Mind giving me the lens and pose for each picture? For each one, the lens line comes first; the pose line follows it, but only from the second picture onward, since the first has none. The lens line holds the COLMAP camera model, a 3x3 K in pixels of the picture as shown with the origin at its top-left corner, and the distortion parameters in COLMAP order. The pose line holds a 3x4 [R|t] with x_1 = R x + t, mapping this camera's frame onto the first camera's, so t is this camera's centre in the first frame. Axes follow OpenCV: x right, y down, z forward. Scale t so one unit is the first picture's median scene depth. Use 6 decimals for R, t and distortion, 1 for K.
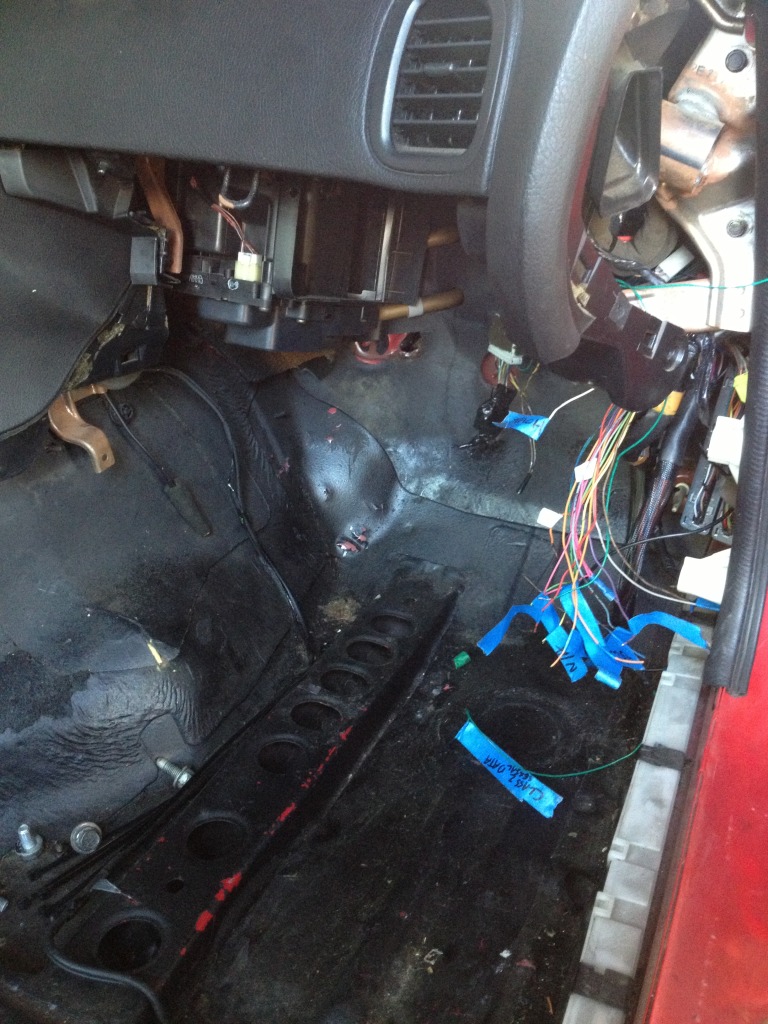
lens RADIAL K [[955.4, 0, 381.4], [0, 955.4, 530.0], [0, 0, 1]] dist [0.184538, -0.448151]
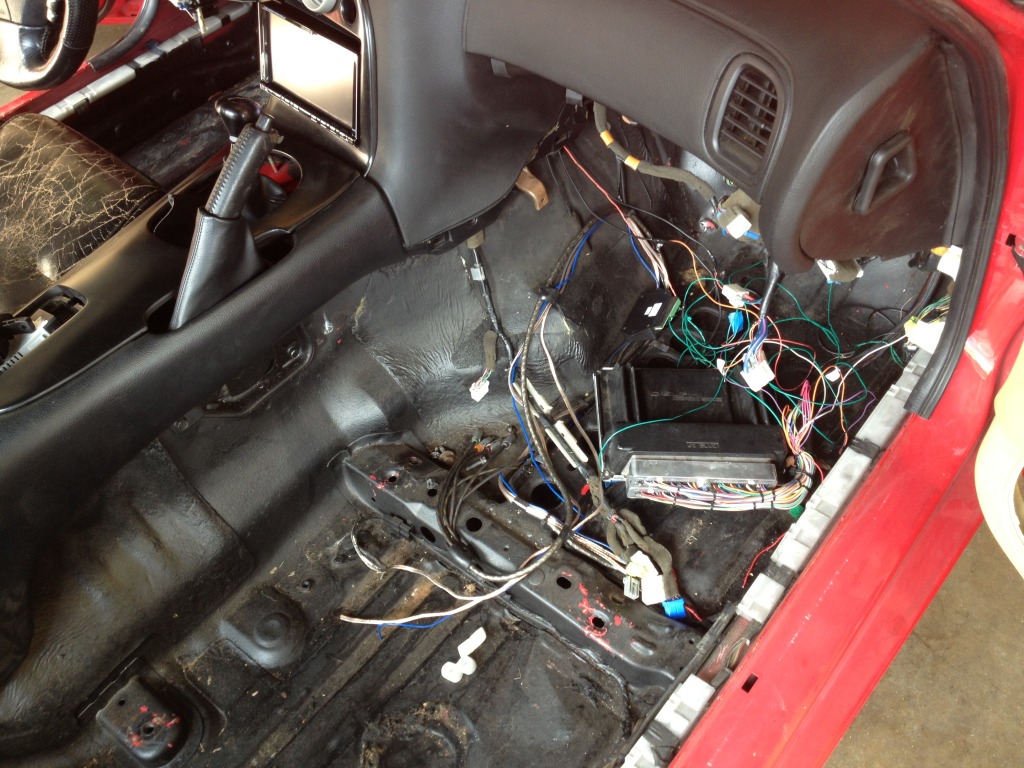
lens RADIAL K [[955.4, 0, 512.0], [0, 955.4, 384.0], [0, 0, 1]] dist [0.184538, -0.448151]
pose [[0.959560, 0.138766, -0.244927, 0.084097], [-0.033611, 0.920314, 0.389734, -0.395892], [0.279491, -0.365741, 0.887760, -0.479029]]
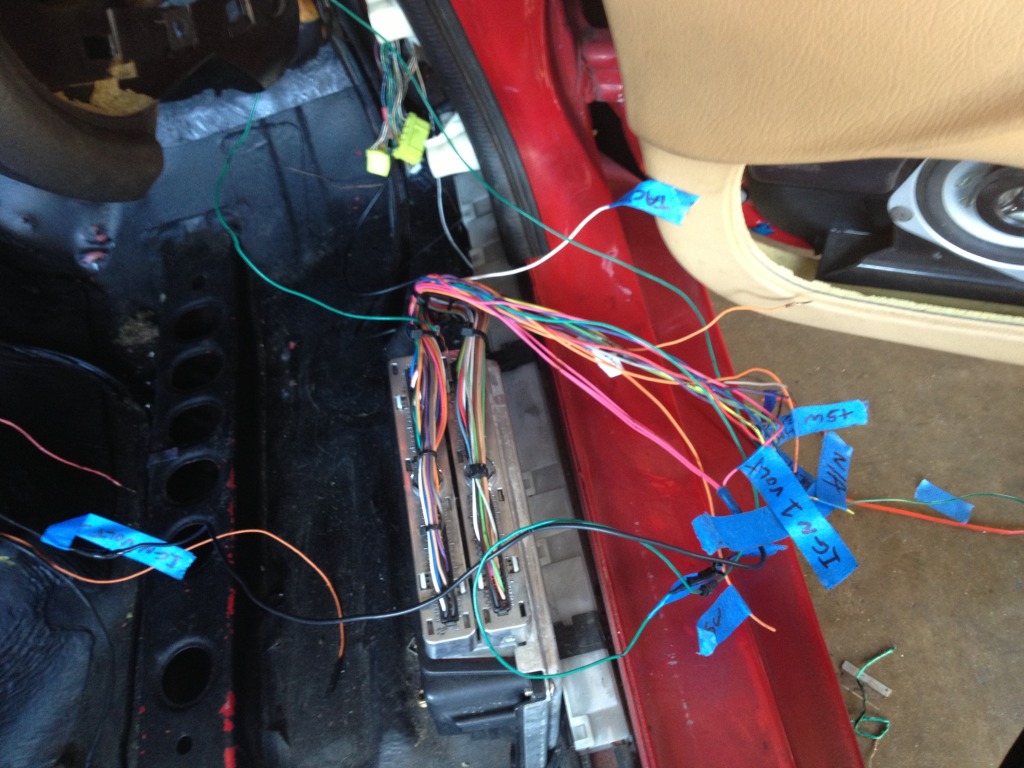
lens RADIAL K [[955.4, 0, 512.0], [0, 955.4, 384.0], [0, 0, 1]] dist [0.184538, -0.448151]
pose [[0.793939, -0.600949, 0.092307, 0.145420], [0.496924, 0.728854, 0.470996, -0.159716], [-0.350323, -0.328073, 0.877292, 0.113871]]
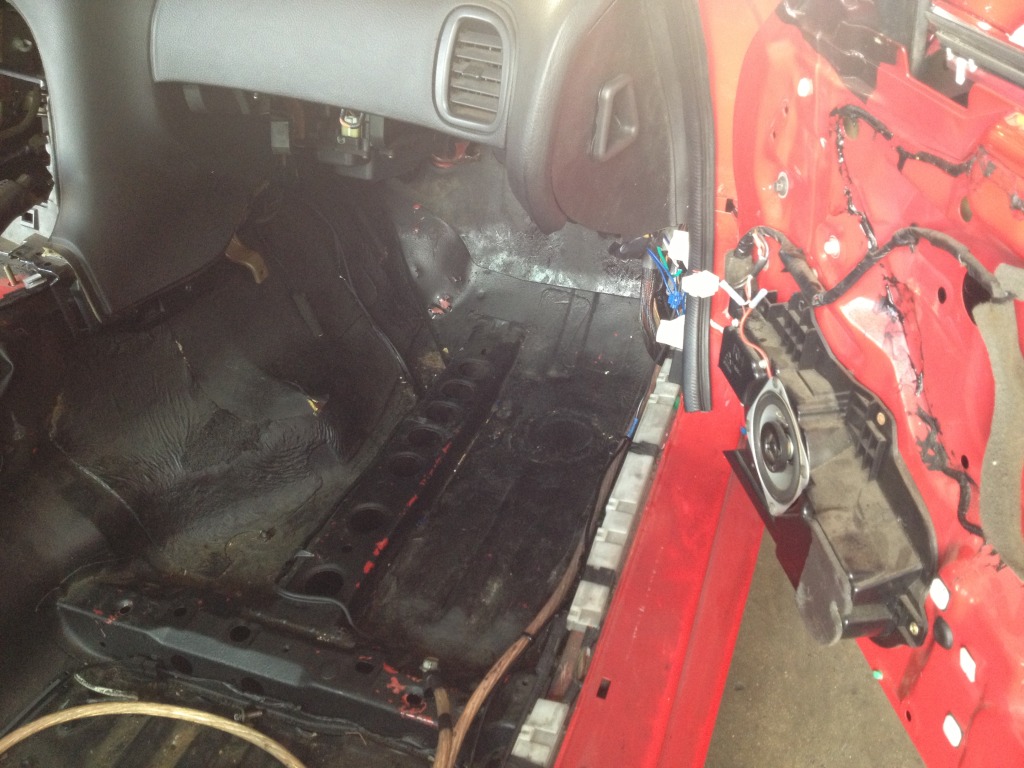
lens RADIAL K [[955.4, 0, 512.0], [0, 955.4, 384.0], [0, 0, 1]] dist [0.184538, -0.448151]
pose [[0.996793, -0.069516, 0.039630, 0.012296], [0.062677, 0.986174, 0.153406, -0.104857], [-0.049747, -0.150430, 0.987368, -0.438076]]
